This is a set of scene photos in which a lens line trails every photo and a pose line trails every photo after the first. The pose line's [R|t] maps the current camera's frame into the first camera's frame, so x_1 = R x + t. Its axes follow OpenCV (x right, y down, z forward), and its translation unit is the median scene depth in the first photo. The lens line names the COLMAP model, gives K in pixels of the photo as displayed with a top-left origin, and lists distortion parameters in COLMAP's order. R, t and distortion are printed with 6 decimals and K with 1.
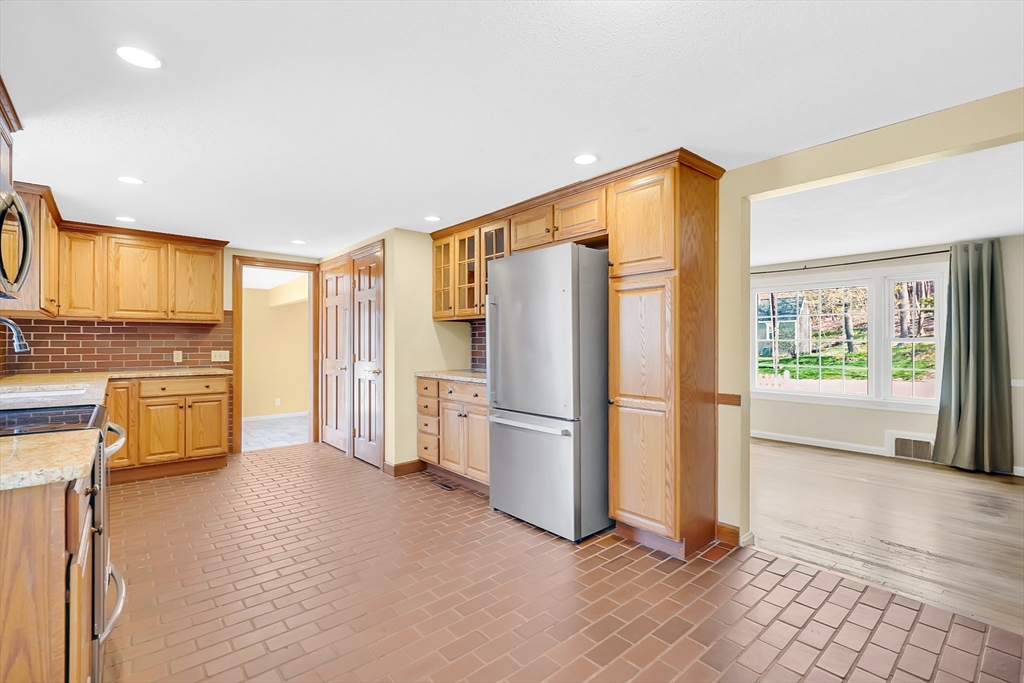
lens RADIAL K [[460.9, 0, 511.4], [0, 460.9, 340.3], [0, 0, 1]] dist [-0.000300, 0.000249]
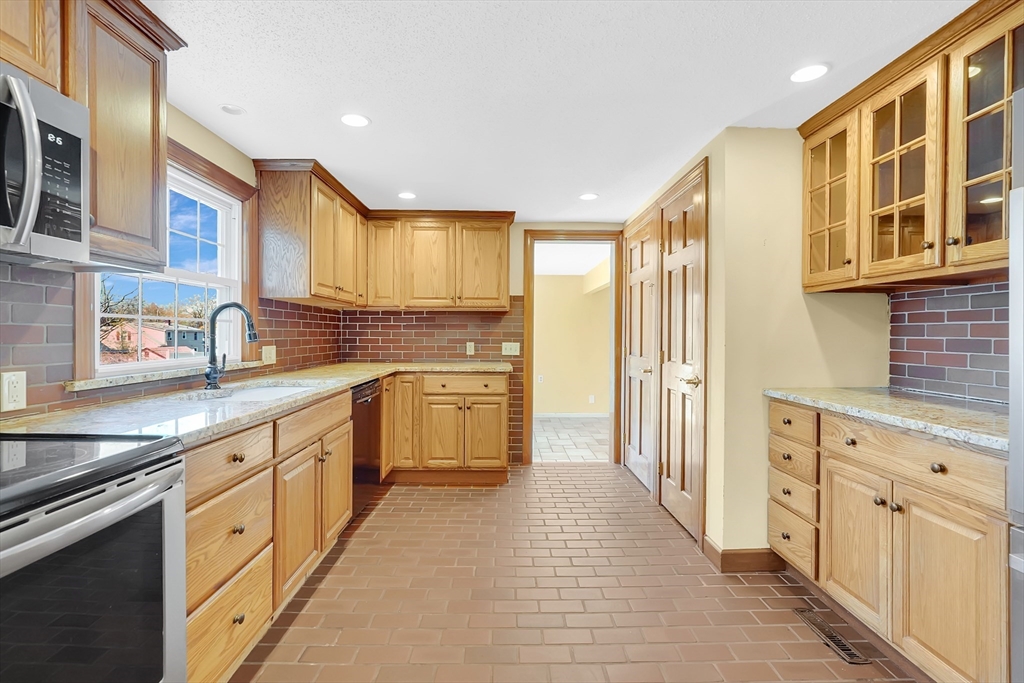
lens RADIAL K [[460.9, 0, 511.4], [0, 460.9, 340.3], [0, 0, 1]] dist [-0.000300, 0.000249]
pose [[0.764974, 0.011846, -0.643952, -0.088075], [-0.000499, 0.999841, 0.017799, 0.003246], [0.644061, -0.013294, 0.764858, 0.393693]]
